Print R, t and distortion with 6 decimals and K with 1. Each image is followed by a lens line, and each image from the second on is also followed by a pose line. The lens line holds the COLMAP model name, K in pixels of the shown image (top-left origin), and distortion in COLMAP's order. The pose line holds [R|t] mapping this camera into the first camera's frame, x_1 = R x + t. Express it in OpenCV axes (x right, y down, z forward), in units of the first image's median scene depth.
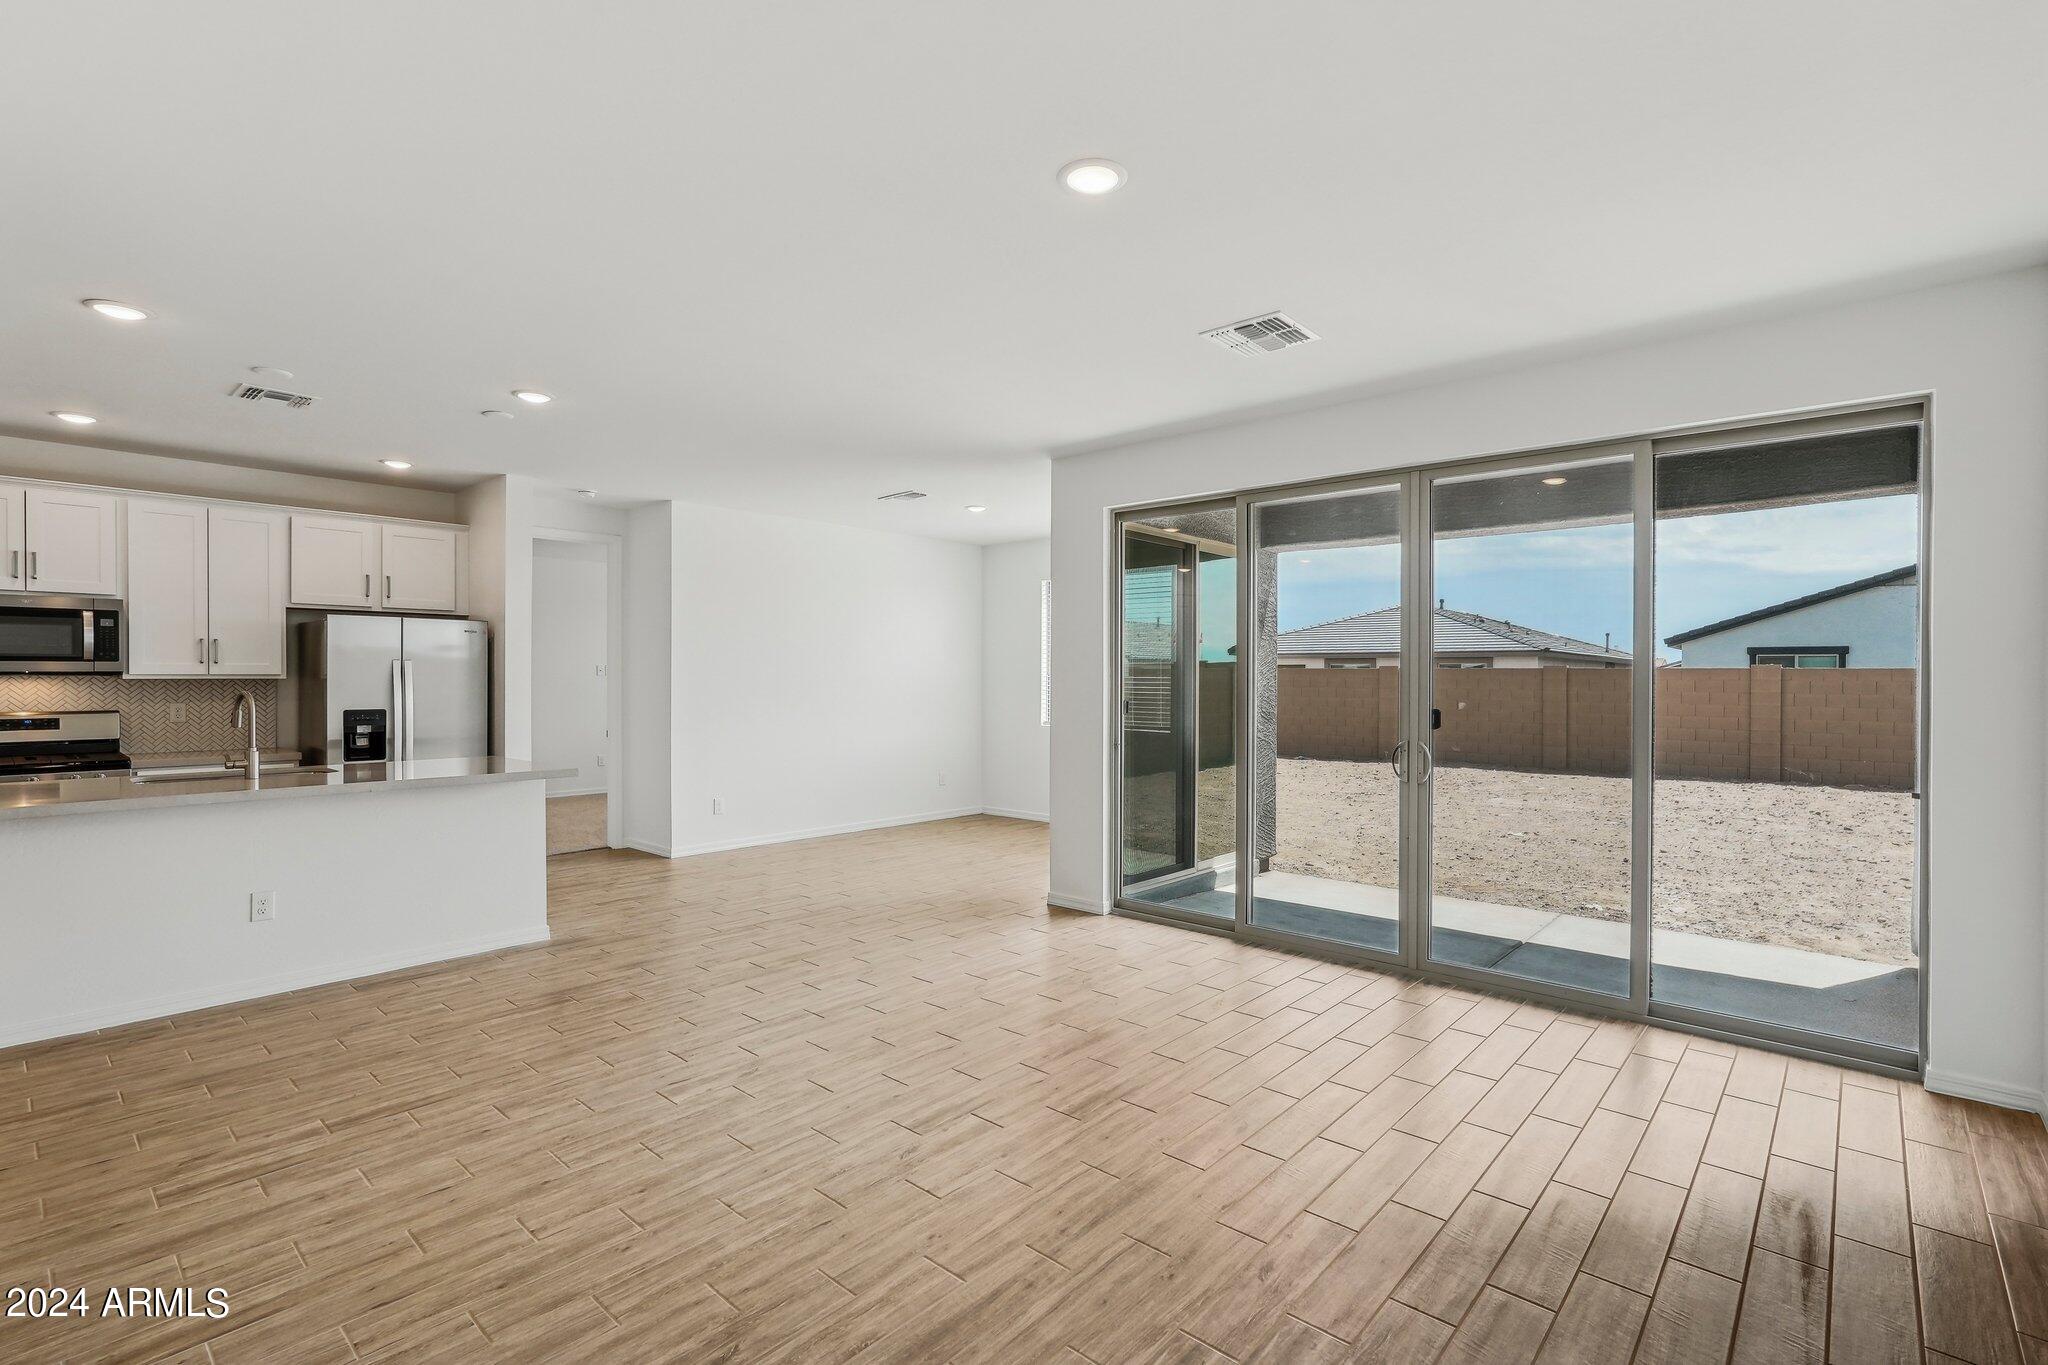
lens RADIAL K [[958.8, 0, 1032.6], [0, 958.8, 680.2], [0, 0, 1]] dist [-0.003806, 0.001325]
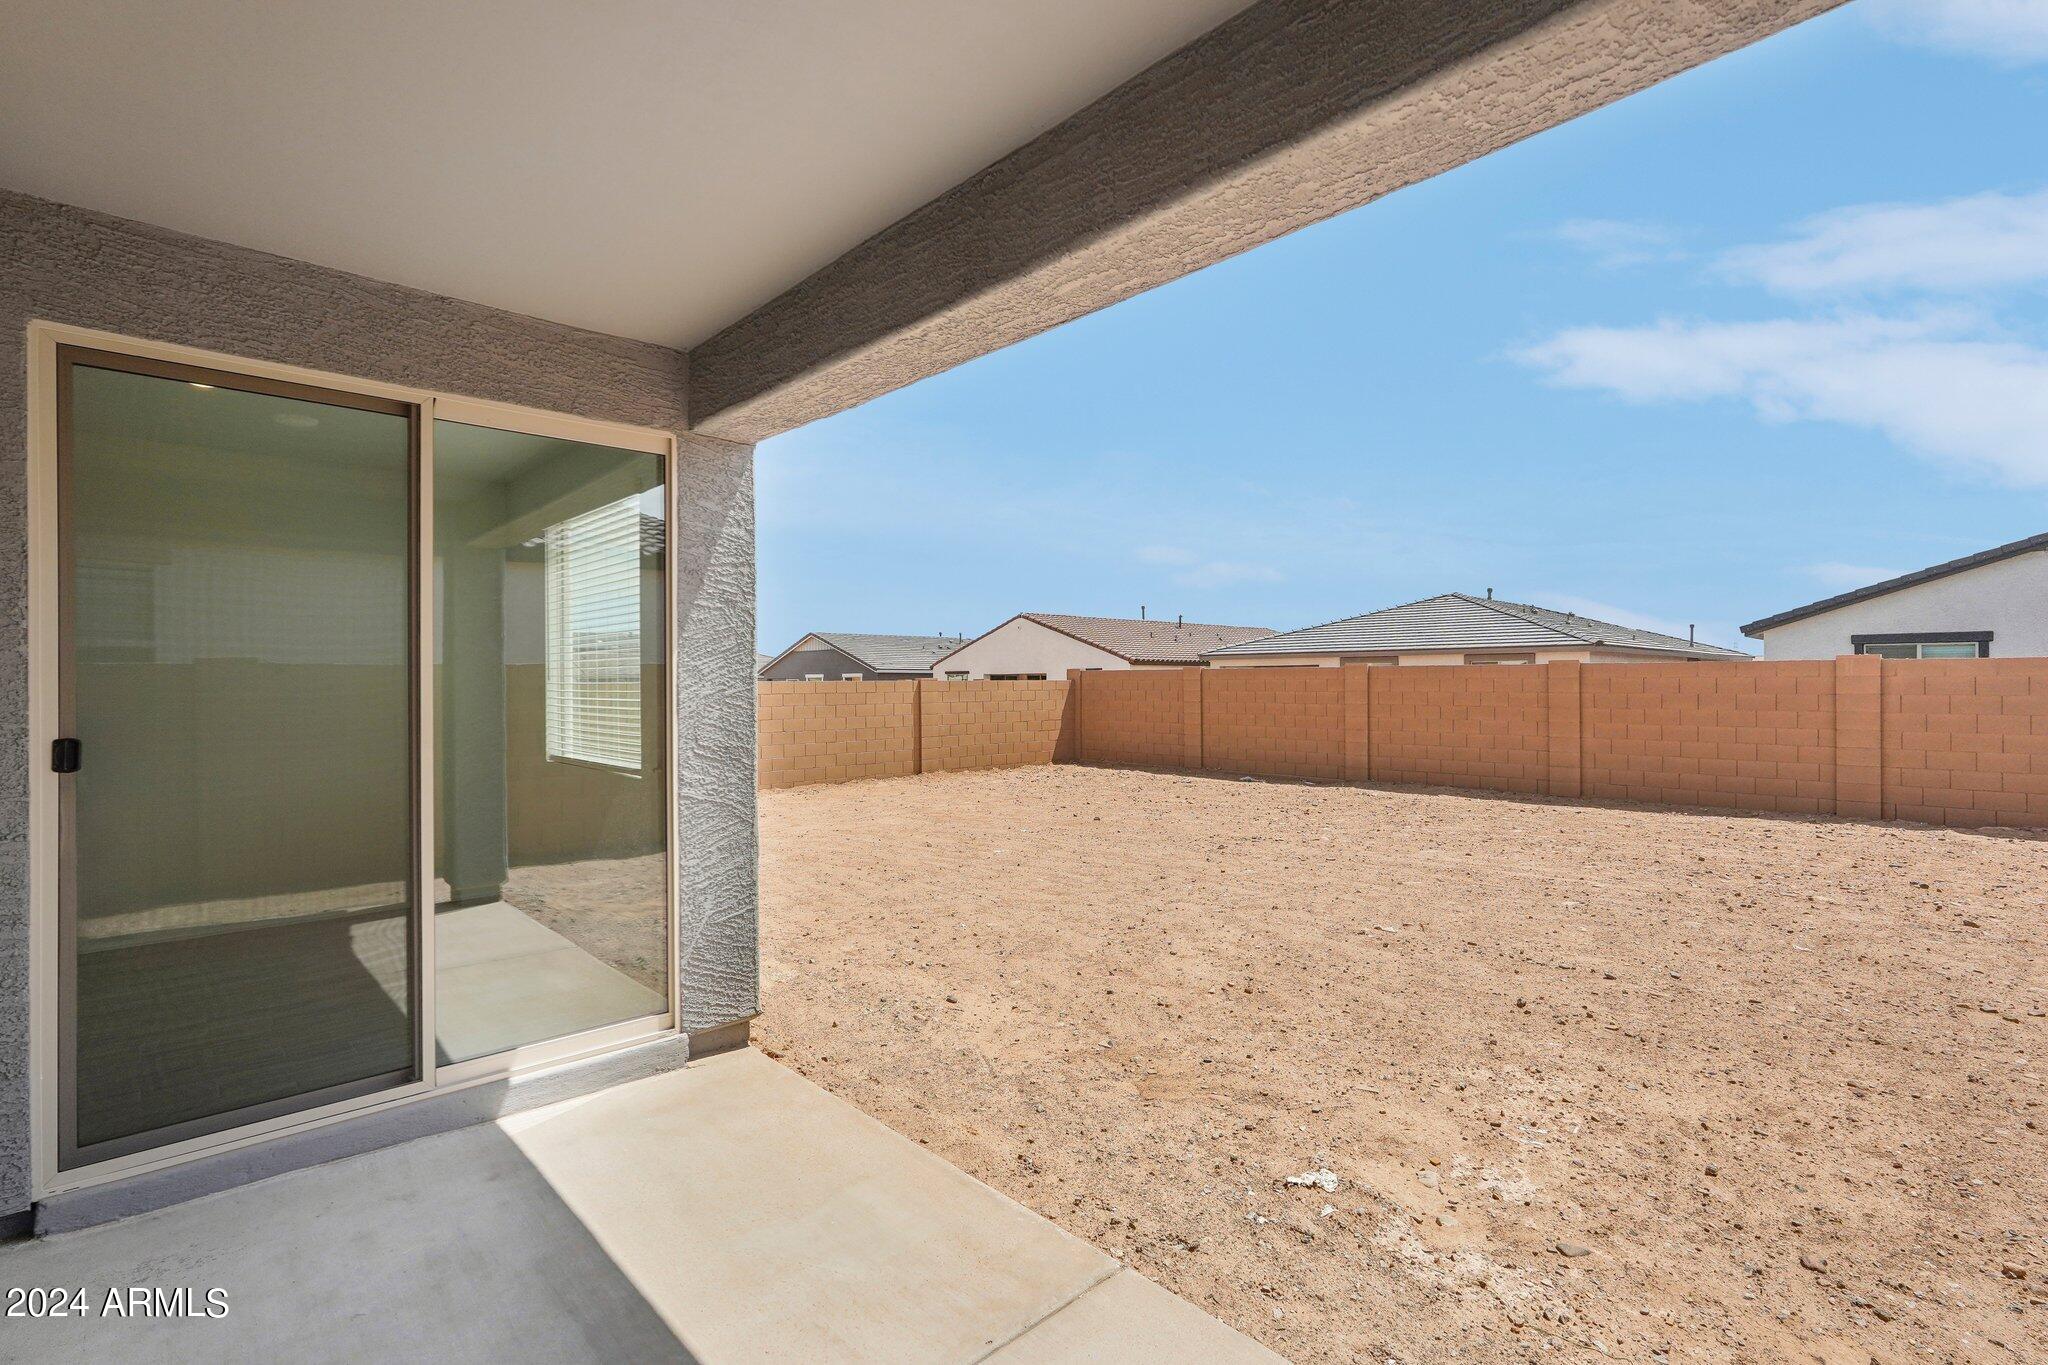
lens RADIAL K [[958.8, 0, 1021.3], [0, 958.8, 679.3], [0, 0, 1]] dist [-0.003806, 0.001325]
pose [[0.995508, -0.010419, -0.094107, 0.187722], [0.009793, 0.999927, -0.007105, 0.001273], [0.094174, 0.006151, 0.995537, 0.204860]]
